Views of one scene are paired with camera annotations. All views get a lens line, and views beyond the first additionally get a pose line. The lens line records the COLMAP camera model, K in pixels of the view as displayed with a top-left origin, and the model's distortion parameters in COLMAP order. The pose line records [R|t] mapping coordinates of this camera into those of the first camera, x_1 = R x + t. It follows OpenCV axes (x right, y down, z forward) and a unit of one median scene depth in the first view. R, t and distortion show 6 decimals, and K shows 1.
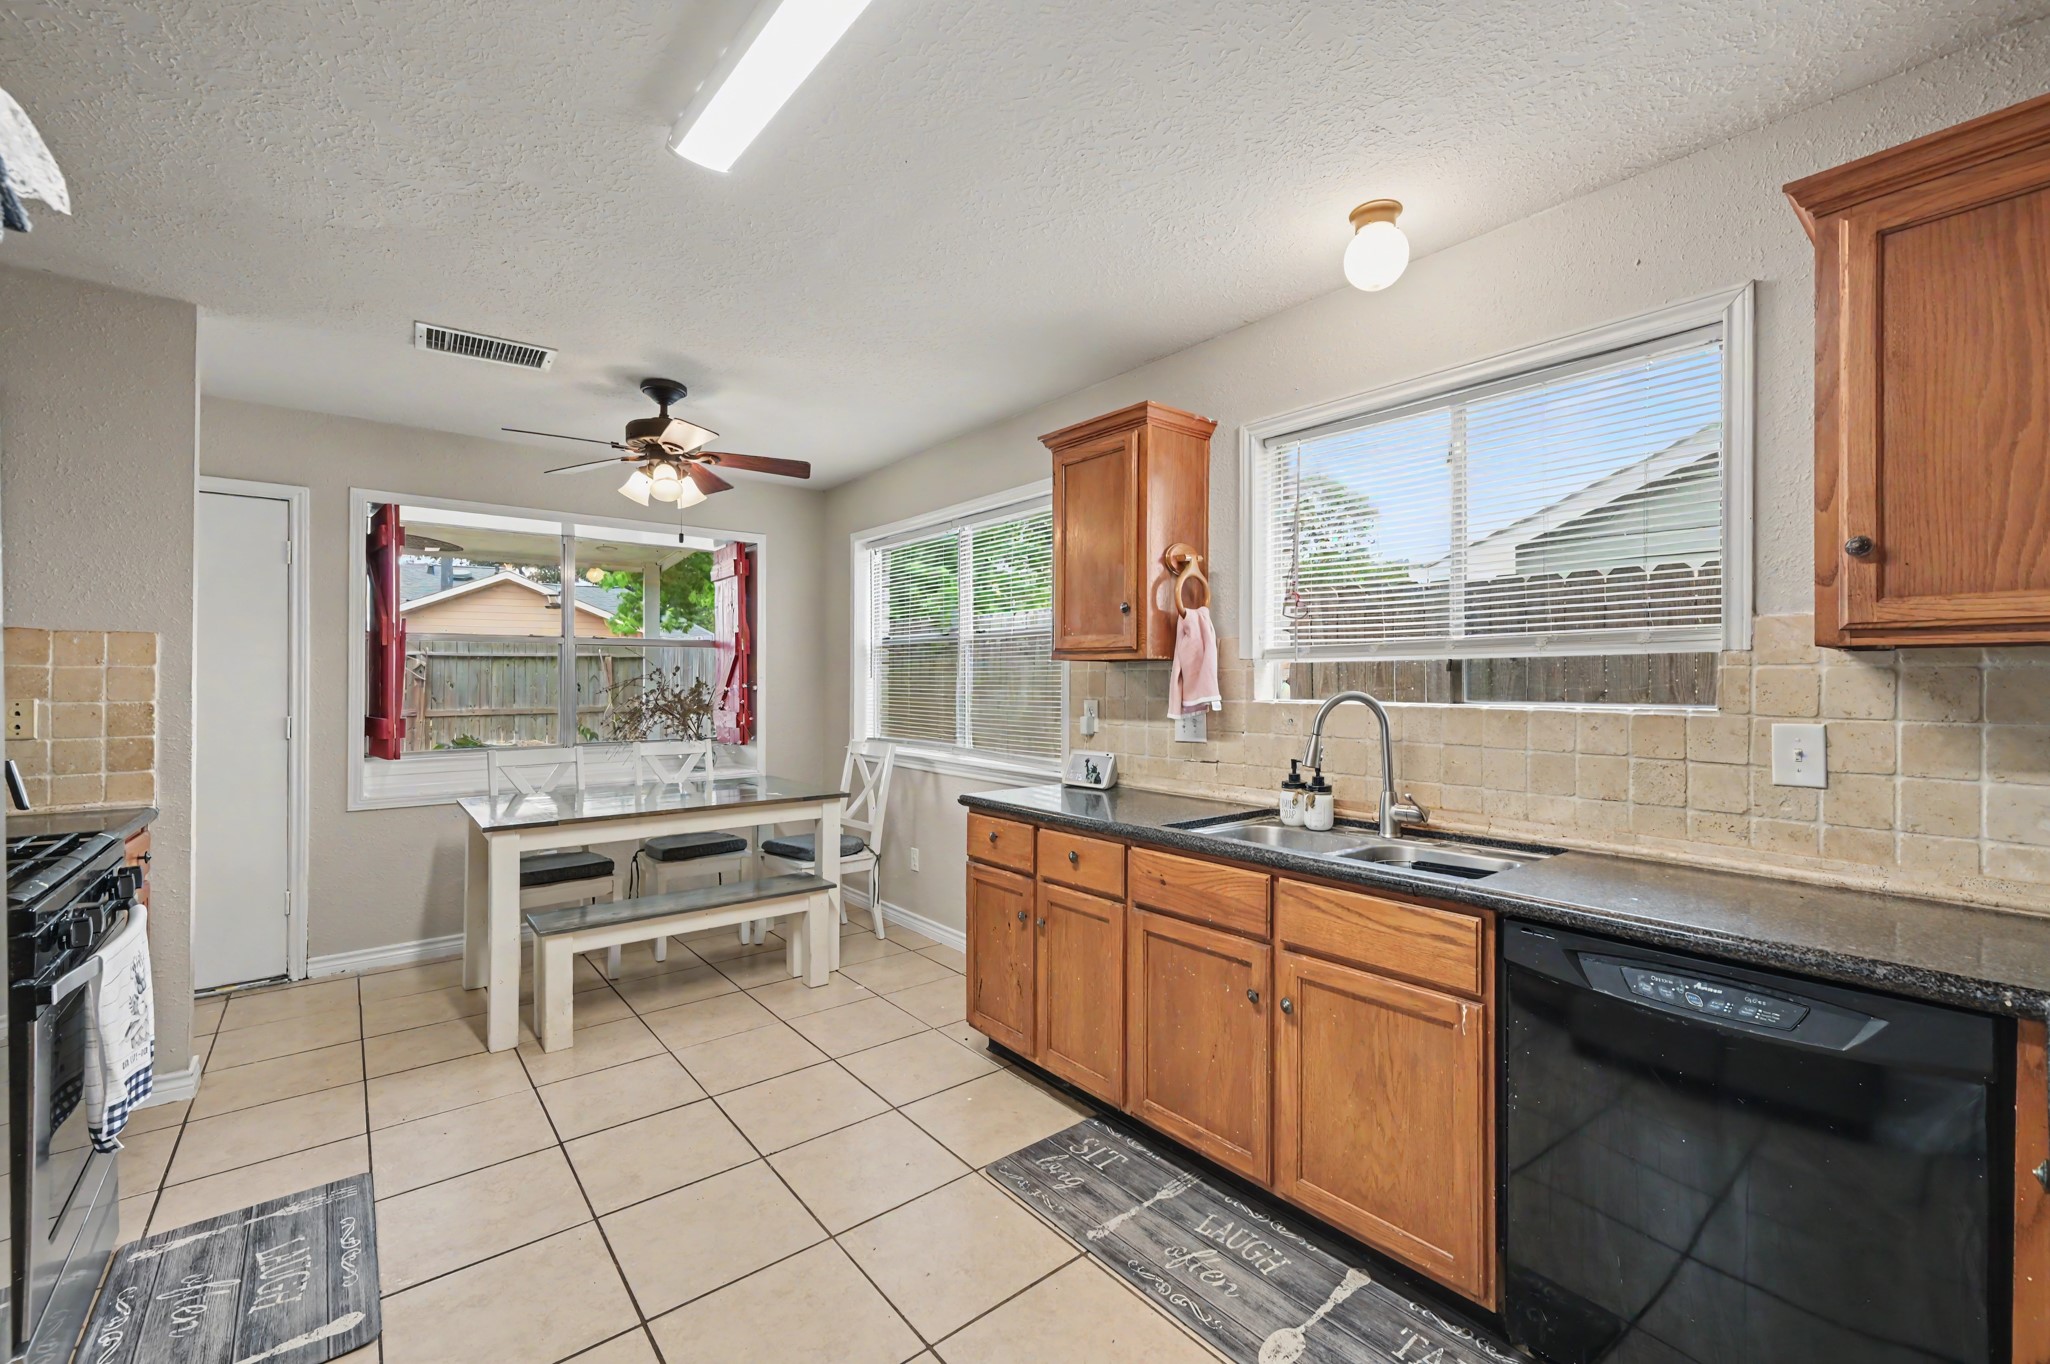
lens RADIAL K [[831.6, 0, 1021.7], [0, 831.6, 679.9], [0, 0, 1]] dist [0.000986, 0.000226]
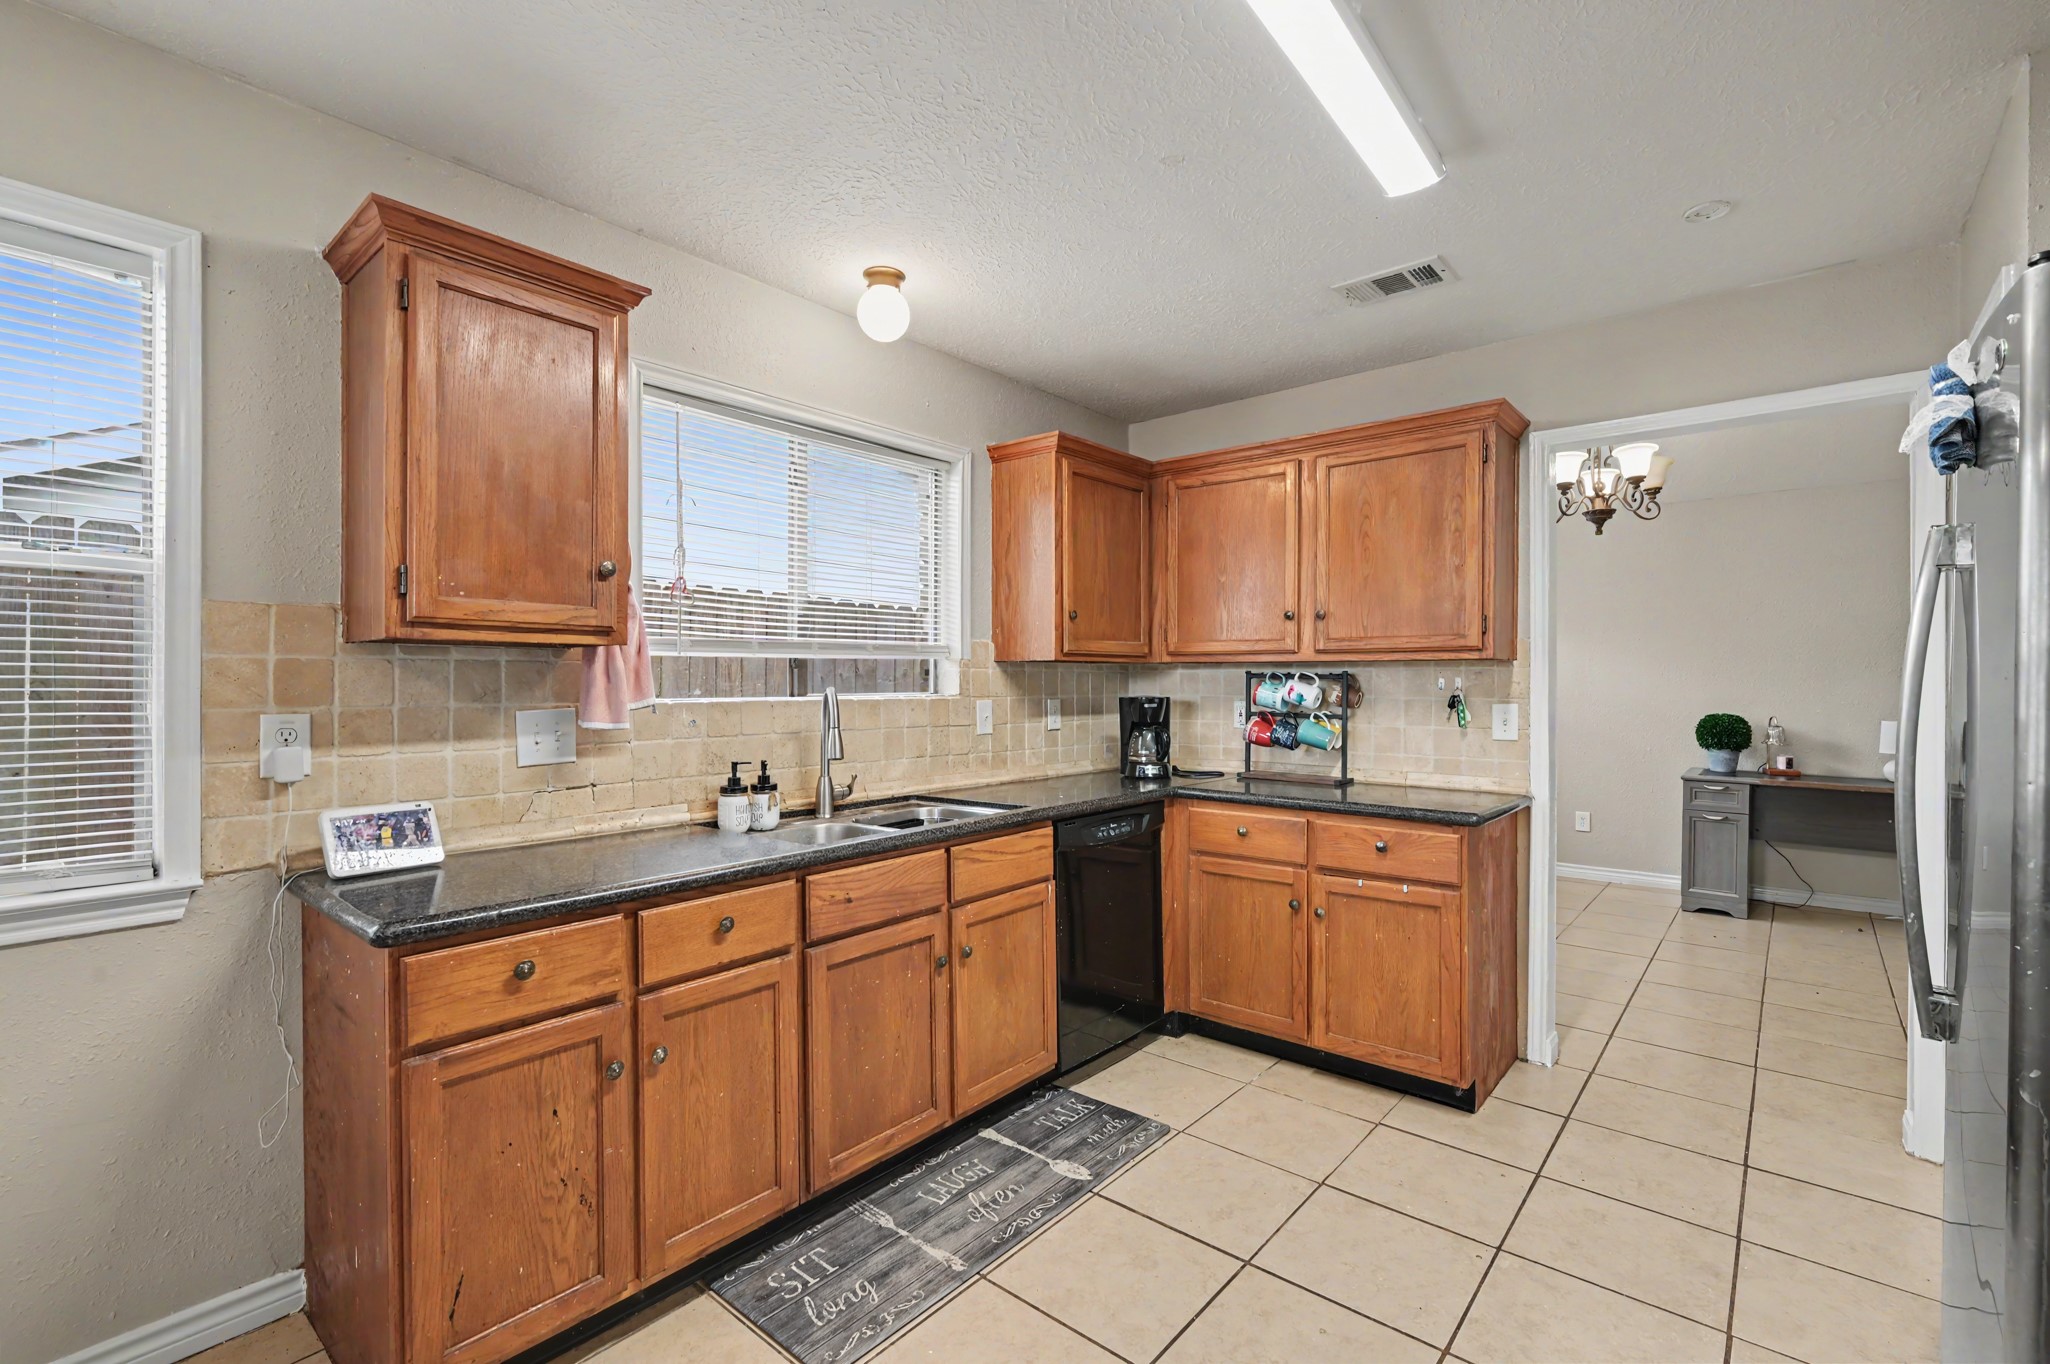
lens RADIAL K [[912.9, 0, 1025.0], [0, 912.9, 682.0], [0, 0, 1]] dist [-0.001859, -0.000199]
pose [[-0.182914, -0.005177, 0.983115, -0.671461], [-0.000739, 0.999987, 0.005128, 0.001245], [-0.983129, 0.000211, -0.182916, 0.799193]]
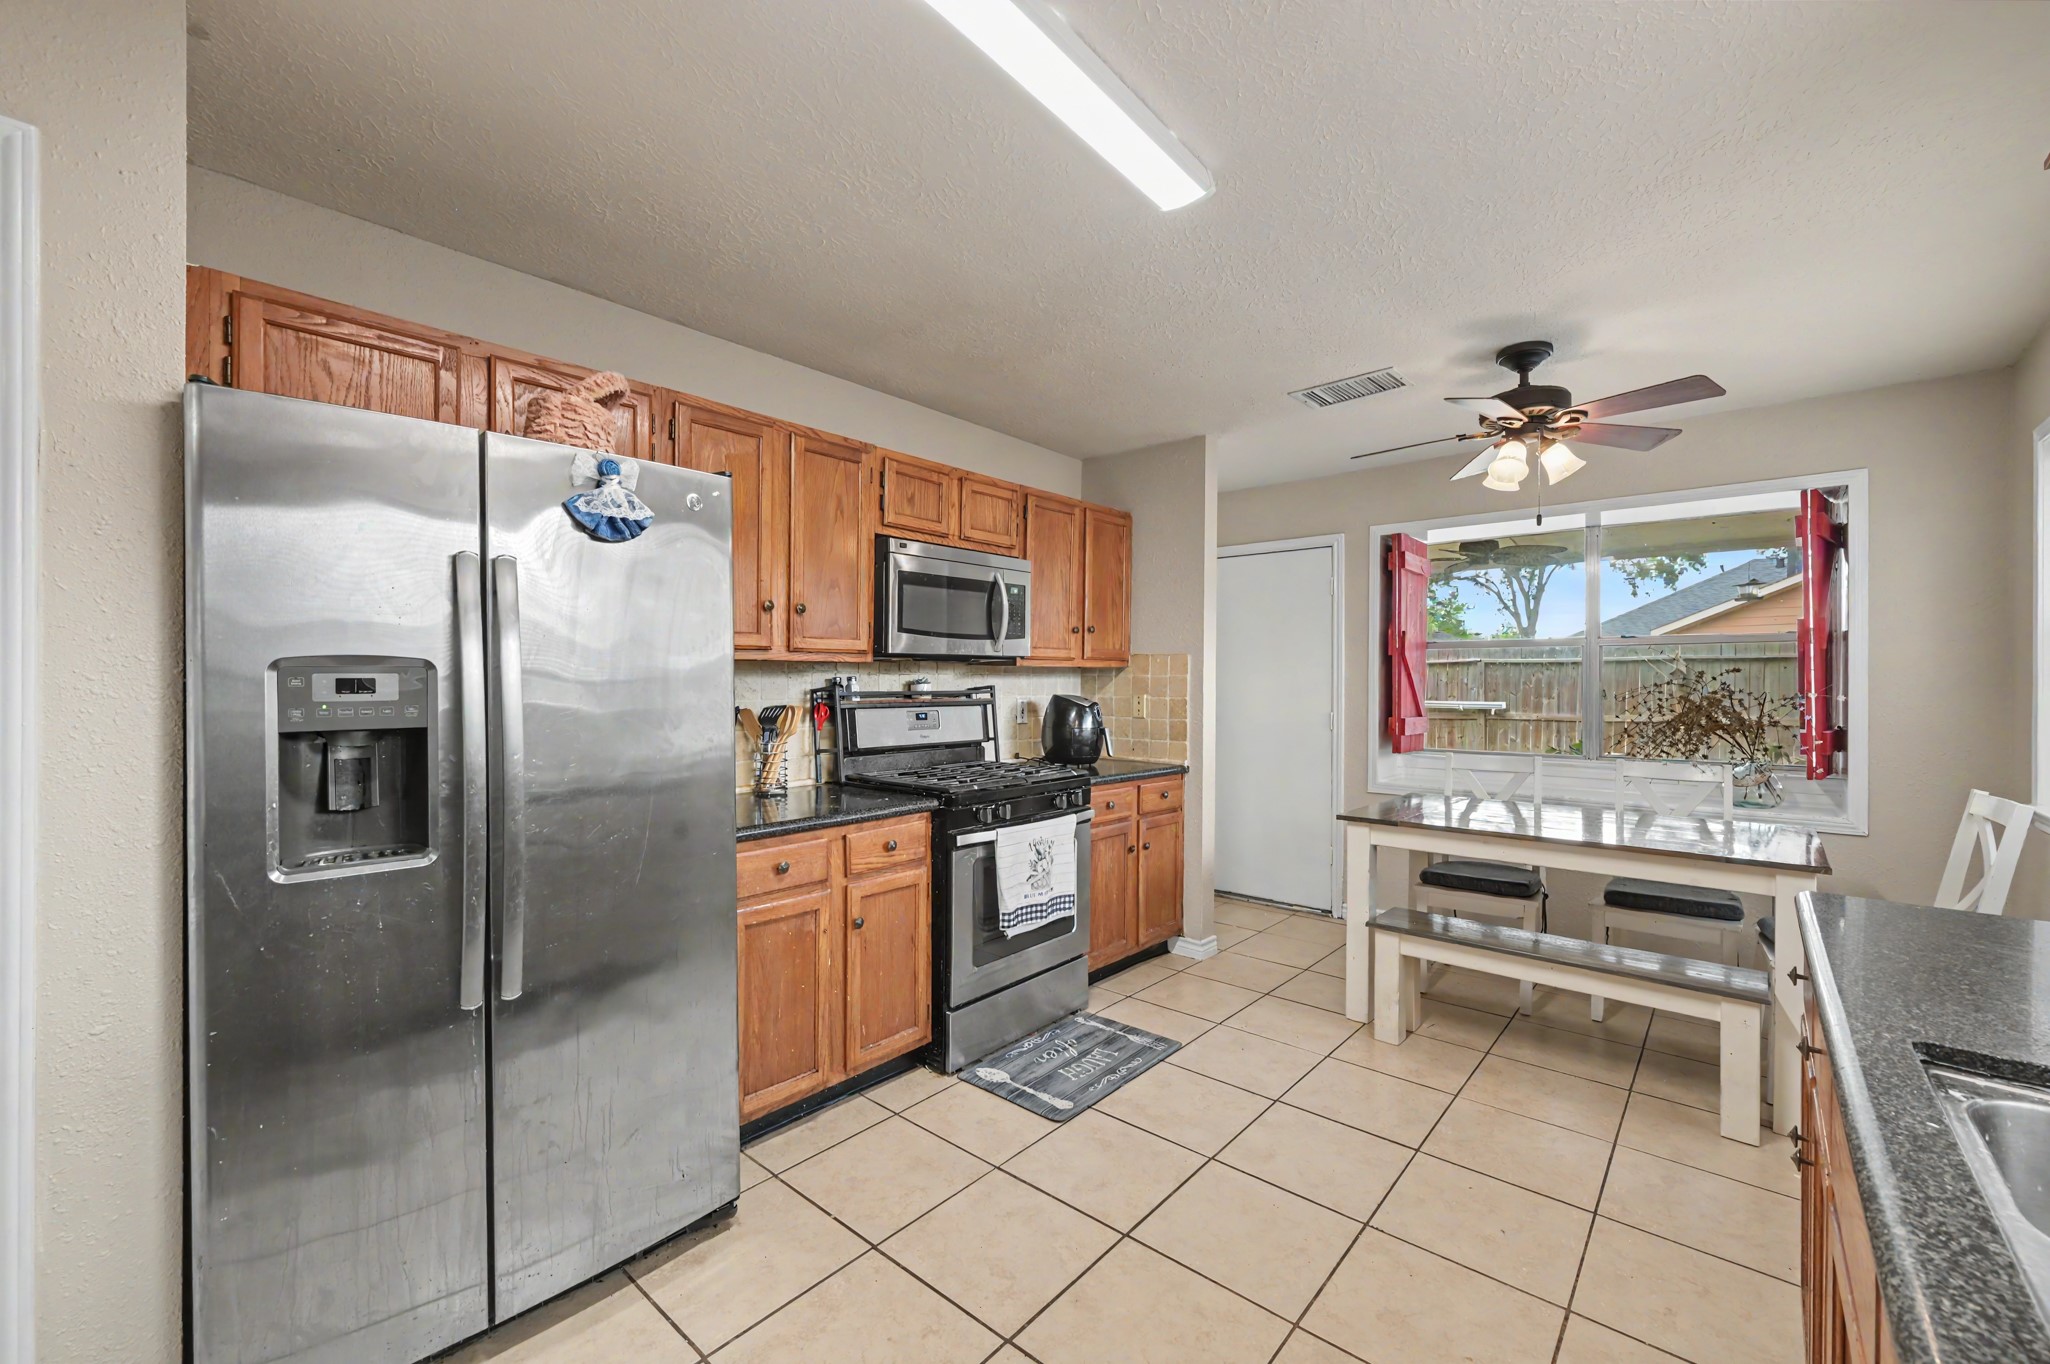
lens RADIAL K [[829.7, 0, 1026.1], [0, 829.7, 678.2], [0, 0, 1]] dist [-0.000808, -0.000062]
pose [[0.171119, -0.003874, -0.985243, 0.418516], [-0.003408, 0.999984, -0.004523, -0.002529], [0.985245, 0.004132, 0.171103, 0.410224]]
